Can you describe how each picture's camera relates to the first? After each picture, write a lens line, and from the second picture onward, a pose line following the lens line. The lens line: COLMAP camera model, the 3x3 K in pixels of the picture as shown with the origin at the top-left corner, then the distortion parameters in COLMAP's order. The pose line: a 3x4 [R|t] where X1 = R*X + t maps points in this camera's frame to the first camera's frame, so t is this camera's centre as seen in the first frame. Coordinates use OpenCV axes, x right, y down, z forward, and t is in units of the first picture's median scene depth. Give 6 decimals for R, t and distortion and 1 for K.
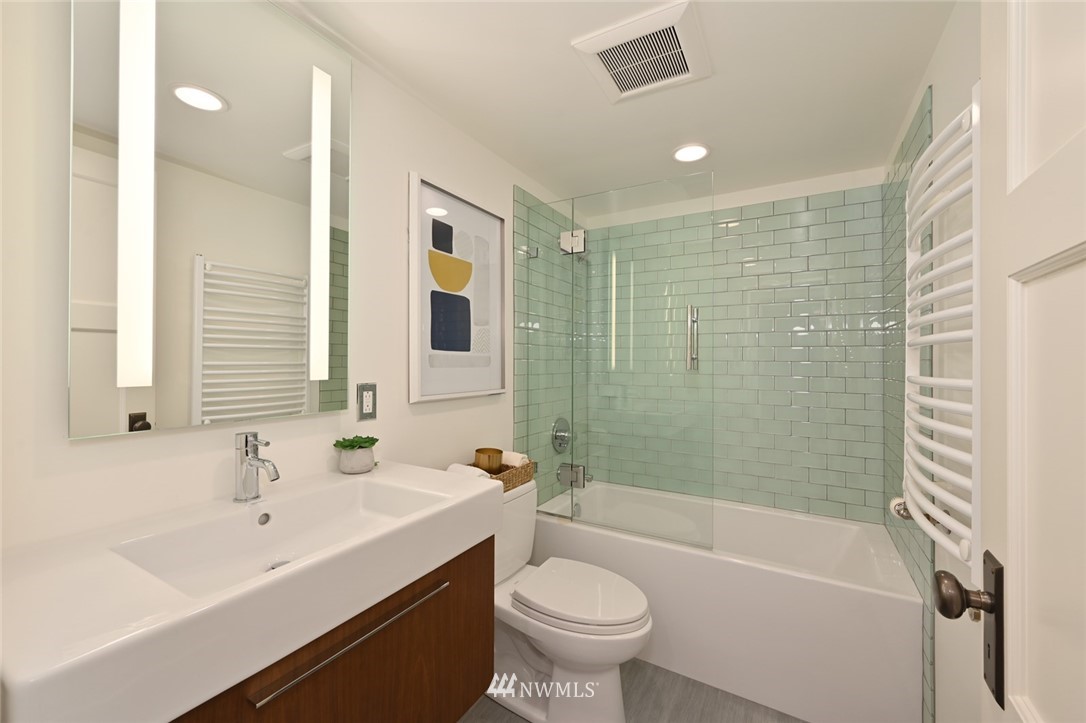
lens RADIAL K [[443.9, 0, 538.9], [0, 443.9, 356.2], [0, 0, 1]] dist [-0.002856, -0.000710]
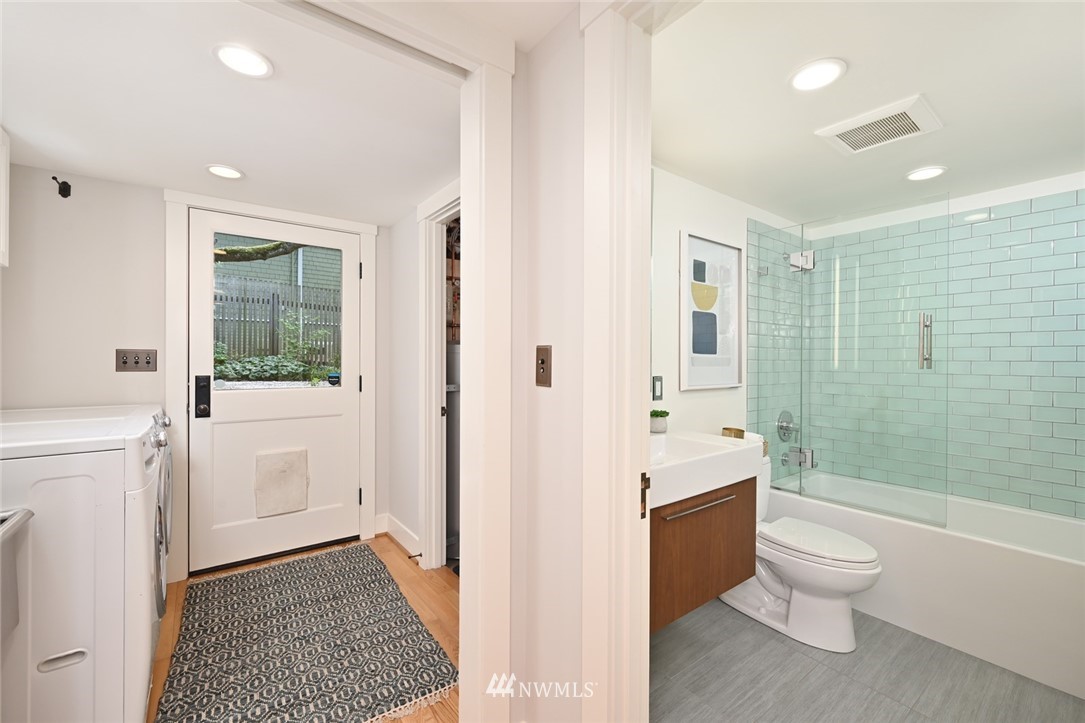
lens RADIAL K [[443.5, 0, 551.1], [0, 443.5, 368.1], [0, 0, 1]] dist [-0.002856, -0.000710]
pose [[0.927238, -0.001536, -0.374469, -0.117106], [0.009619, 0.999759, 0.019719, -0.000301], [0.374348, -0.021886, 0.927030, -0.405795]]
